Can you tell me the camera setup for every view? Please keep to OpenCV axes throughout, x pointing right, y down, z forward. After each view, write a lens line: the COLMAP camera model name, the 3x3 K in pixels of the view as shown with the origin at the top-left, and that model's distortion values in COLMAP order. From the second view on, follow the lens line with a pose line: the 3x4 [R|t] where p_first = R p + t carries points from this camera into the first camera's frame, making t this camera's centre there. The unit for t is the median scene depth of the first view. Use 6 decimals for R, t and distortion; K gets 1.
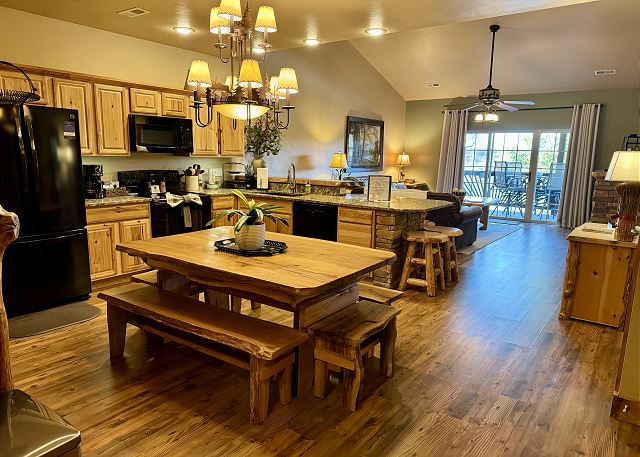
lens RADIAL K [[448.3, 0, 318.8], [0, 448.3, 234.7], [0, 0, 1]] dist [0.121079, -0.182902]
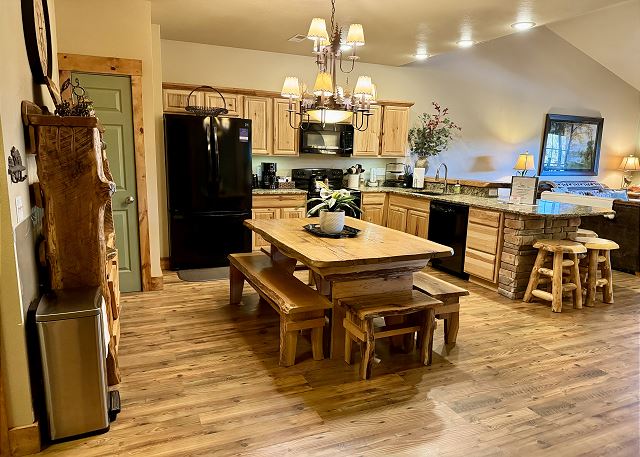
lens RADIAL K [[448.3, 0, 318.8], [0, 448.3, 234.7], [0, 0, 1]] dist [0.121079, -0.182902]
pose [[0.862874, 0.091628, -0.497043, 0.264837], [-0.096718, 0.995190, 0.015557, 0.014400], [0.496078, 0.034649, 0.867586, -0.018632]]
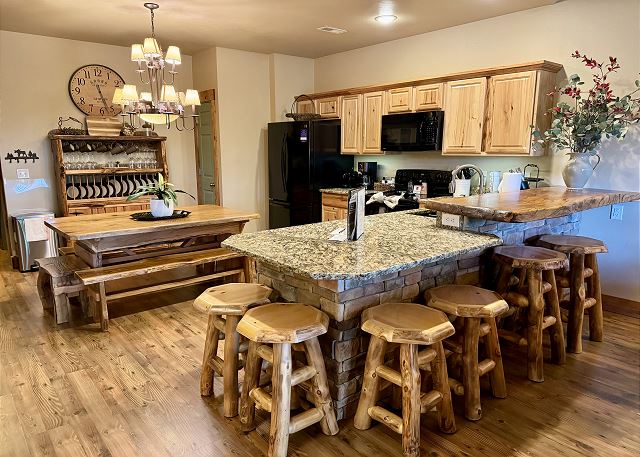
lens RADIAL K [[448.3, 0, 318.8], [0, 448.3, 234.7], [0, 0, 1]] dist [0.121079, -0.182902]
pose [[-0.250481, 0.163793, -0.954165, 0.695869], [-0.179710, 0.960588, 0.212072, -0.195050], [0.951296, 0.224593, -0.211174, 1.154548]]
